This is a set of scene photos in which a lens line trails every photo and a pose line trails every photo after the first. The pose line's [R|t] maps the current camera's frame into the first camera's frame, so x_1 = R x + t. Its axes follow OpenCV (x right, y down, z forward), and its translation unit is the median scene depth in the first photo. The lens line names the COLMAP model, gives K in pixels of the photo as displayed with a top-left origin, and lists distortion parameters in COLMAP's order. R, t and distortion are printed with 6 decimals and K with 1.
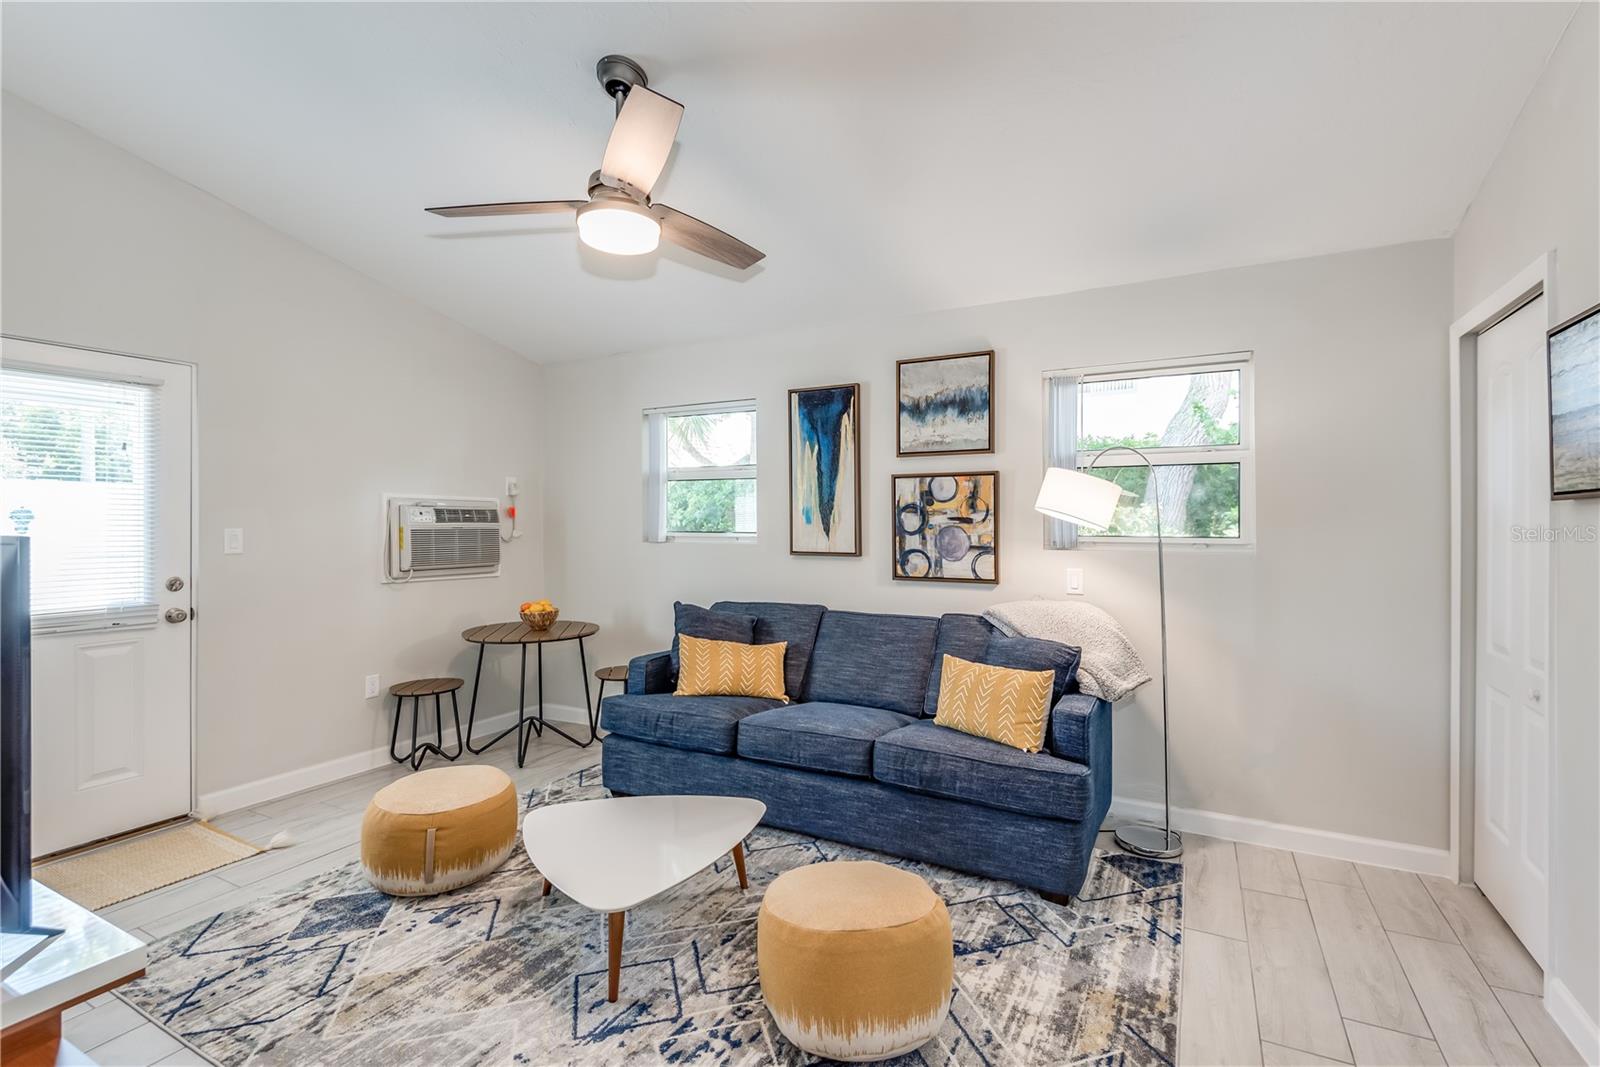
lens RADIAL K [[724.7, 0, 800.0], [0, 724.7, 533.5], [0, 0, 1]] dist [0.000786, -0.000110]
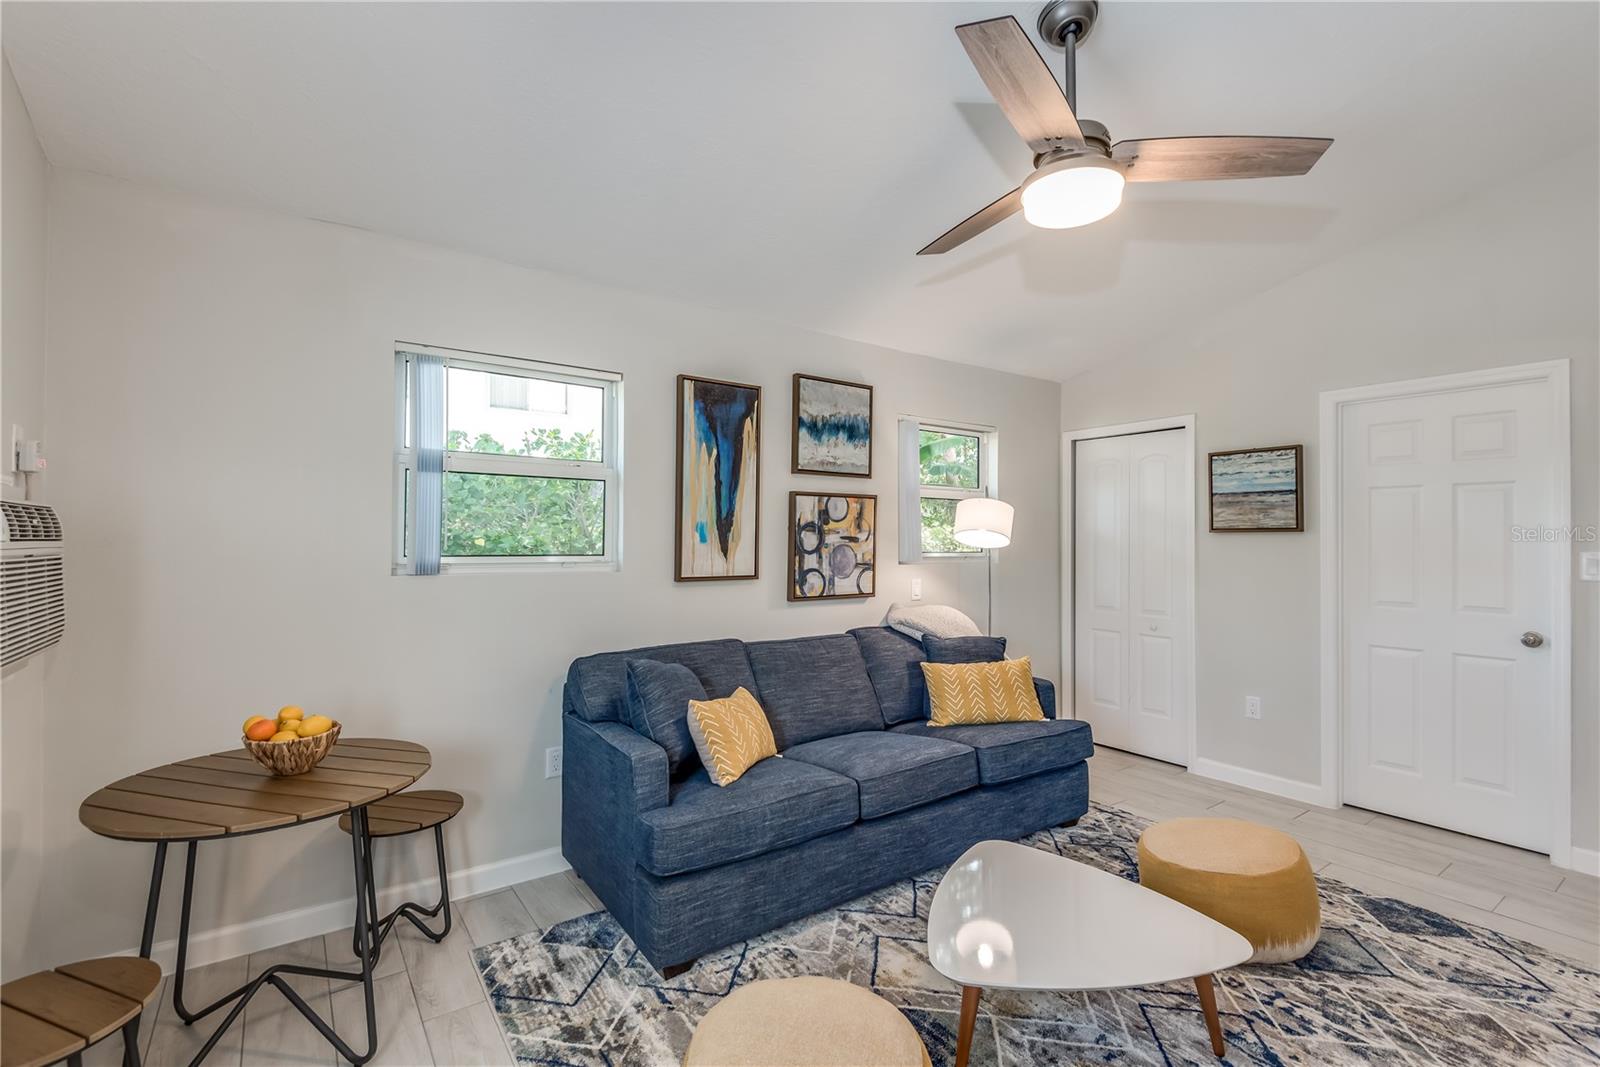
lens RADIAL K [[724.7, 0, 800.0], [0, 724.7, 533.5], [0, 0, 1]] dist [0.000786, -0.000110]
pose [[0.440873, 0.007657, 0.897537, -0.742720], [0.006460, 0.999911, -0.011703, -0.014588], [-0.897546, 0.010957, 0.440785, 0.586850]]
